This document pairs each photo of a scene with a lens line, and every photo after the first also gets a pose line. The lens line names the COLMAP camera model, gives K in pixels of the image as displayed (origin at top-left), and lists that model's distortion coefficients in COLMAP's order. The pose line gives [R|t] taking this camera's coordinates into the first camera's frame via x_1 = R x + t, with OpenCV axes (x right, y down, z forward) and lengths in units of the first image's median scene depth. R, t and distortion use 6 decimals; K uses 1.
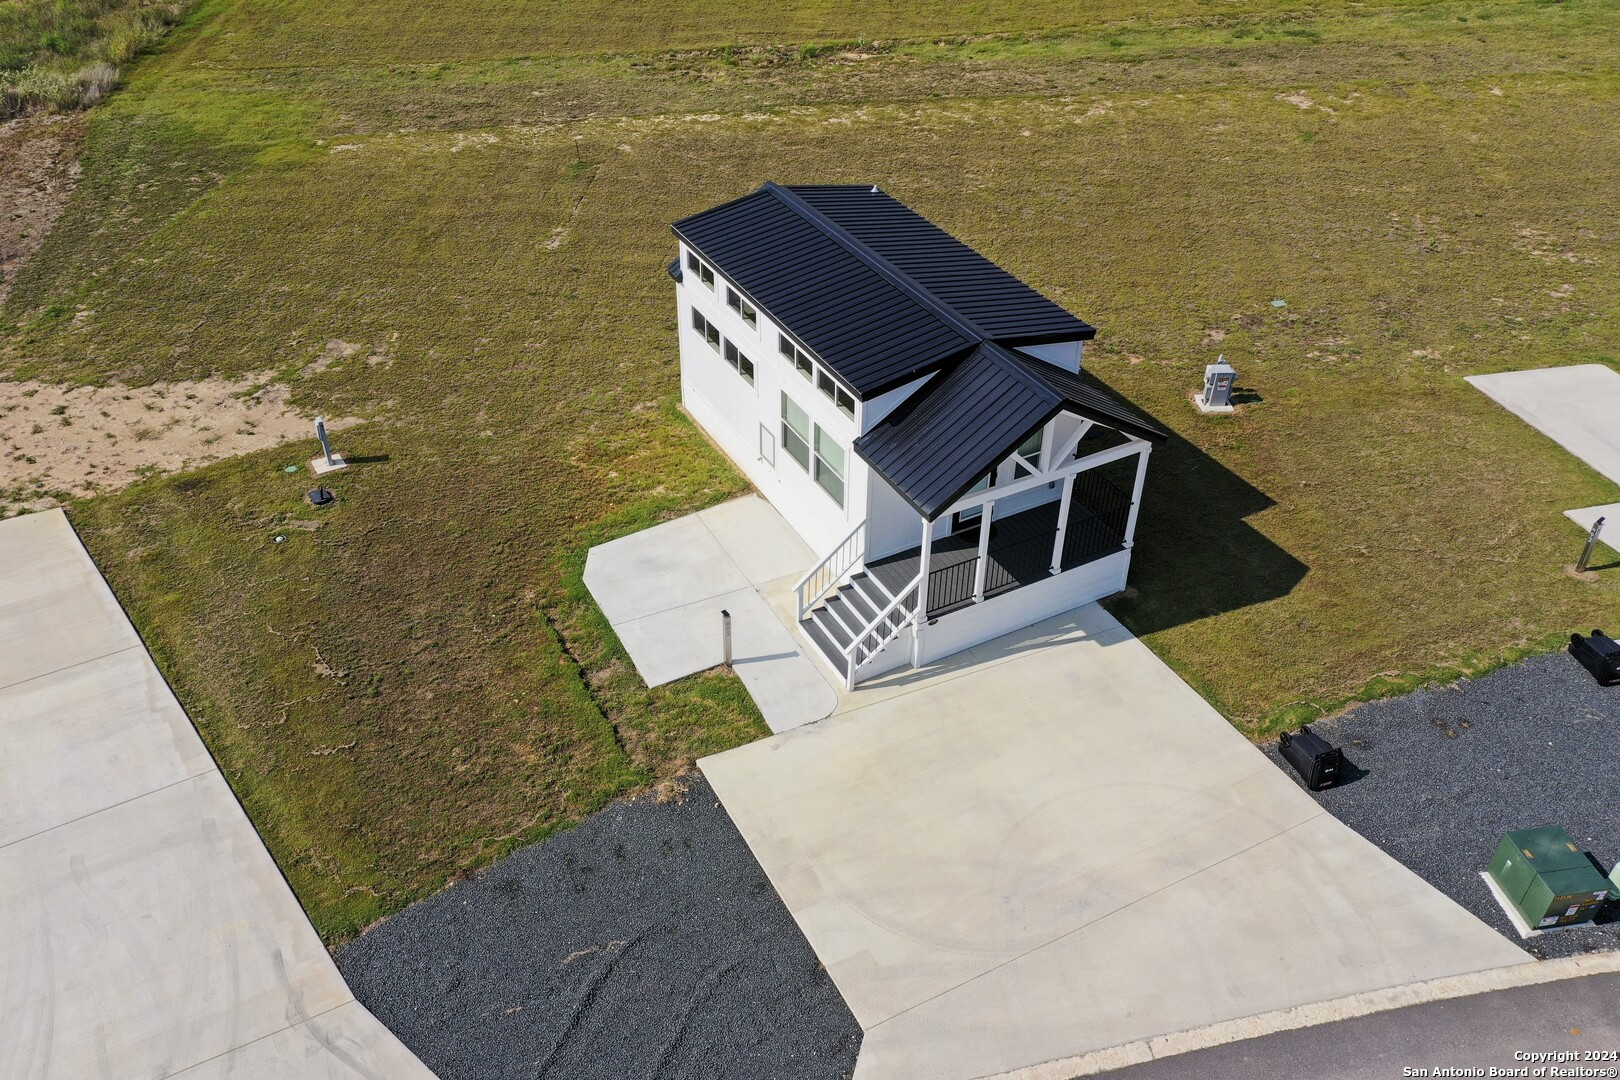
lens RADIAL K [[1281.8, 0, 809.6], [0, 1281.8, 537.6], [0, 0, 1]] dist [0.016837, 0.019729]
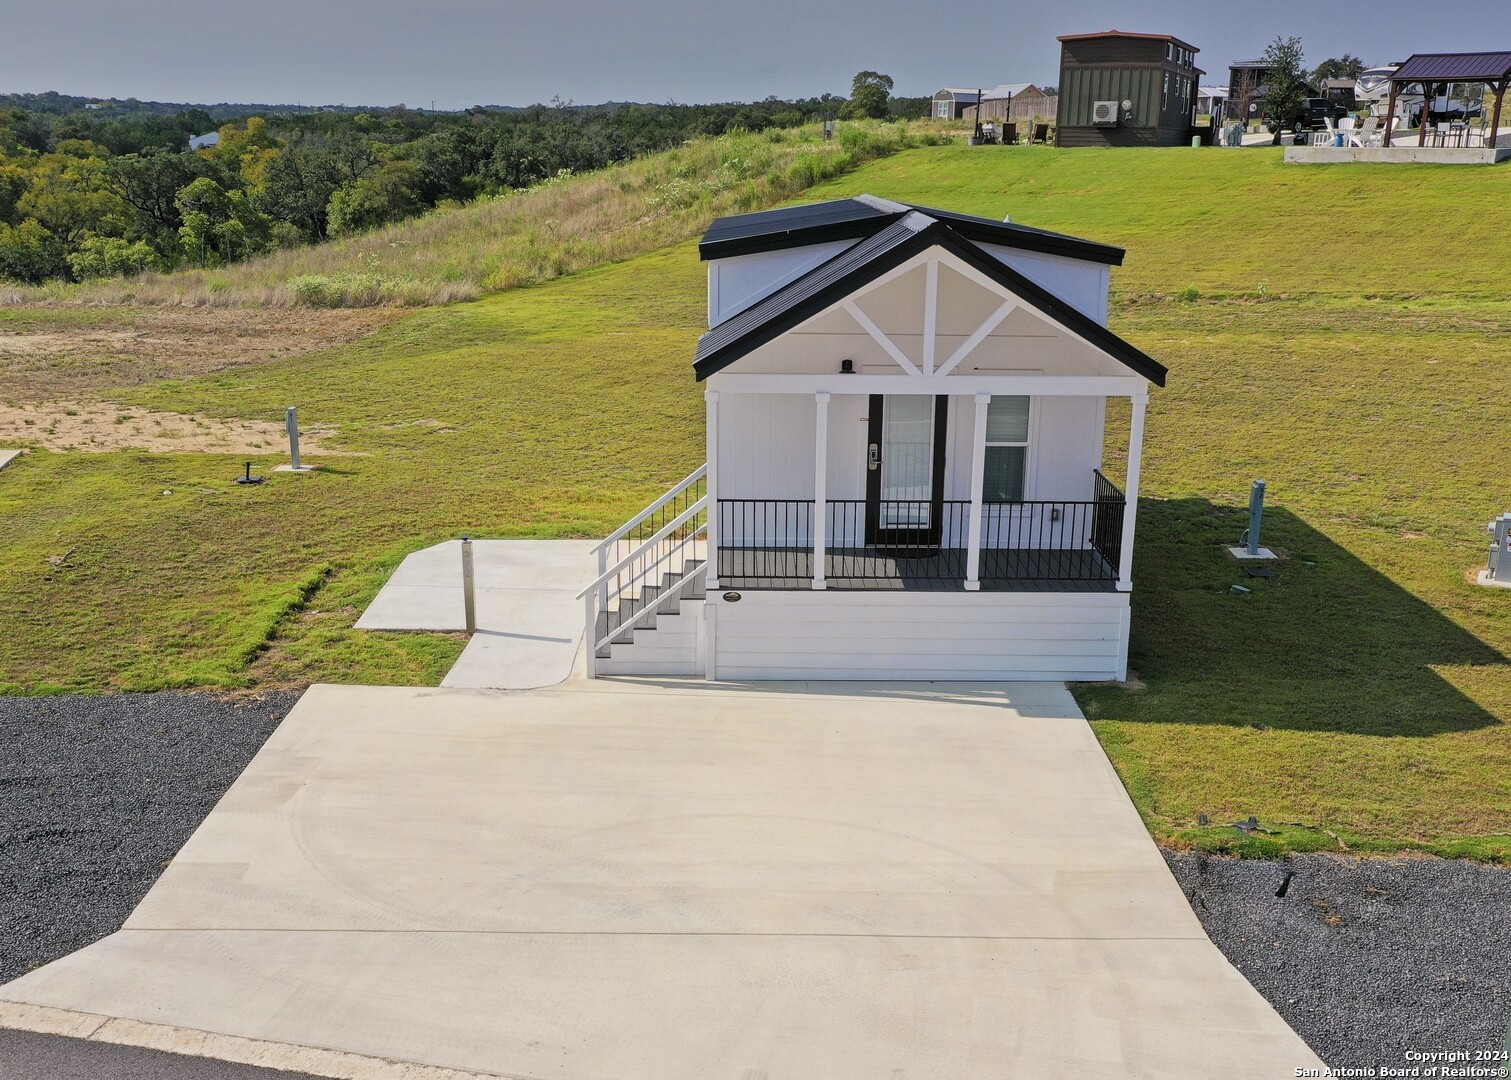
lens RADIAL K [[1535.6, 0, 778.0], [0, 1535.6, 651.2], [0, 0, 1]] dist [0.028178, 0.000000]
pose [[0.884513, 0.140319, -0.444912, 0.454447], [-0.279849, 0.922640, -0.265369, 0.283549], [0.373258, 0.359231, 0.855355, 0.363216]]
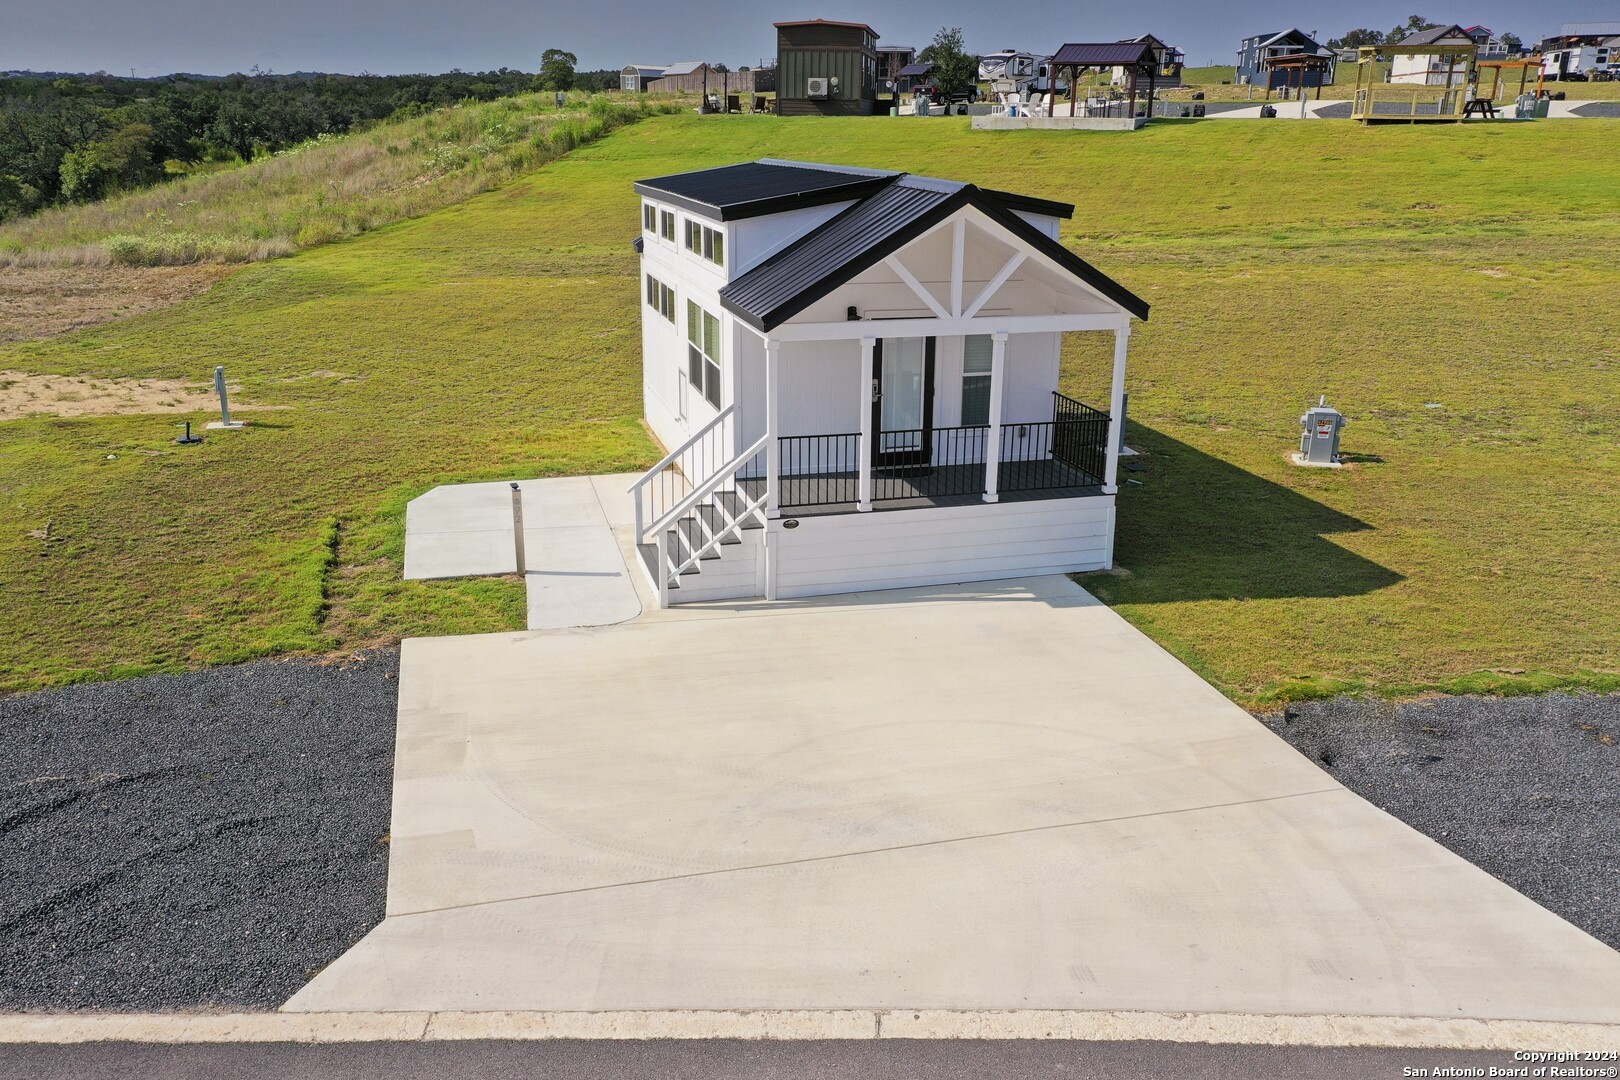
lens RADIAL K [[1281.8, 0, 814.7], [0, 1281.8, 550.3], [0, 0, 1]] dist [0.016837, 0.019729]
pose [[0.974336, 0.068195, -0.214521, 0.258815], [-0.133391, 0.942571, -0.306212, 0.291051], [0.181319, 0.326969, 0.927478, 0.348903]]
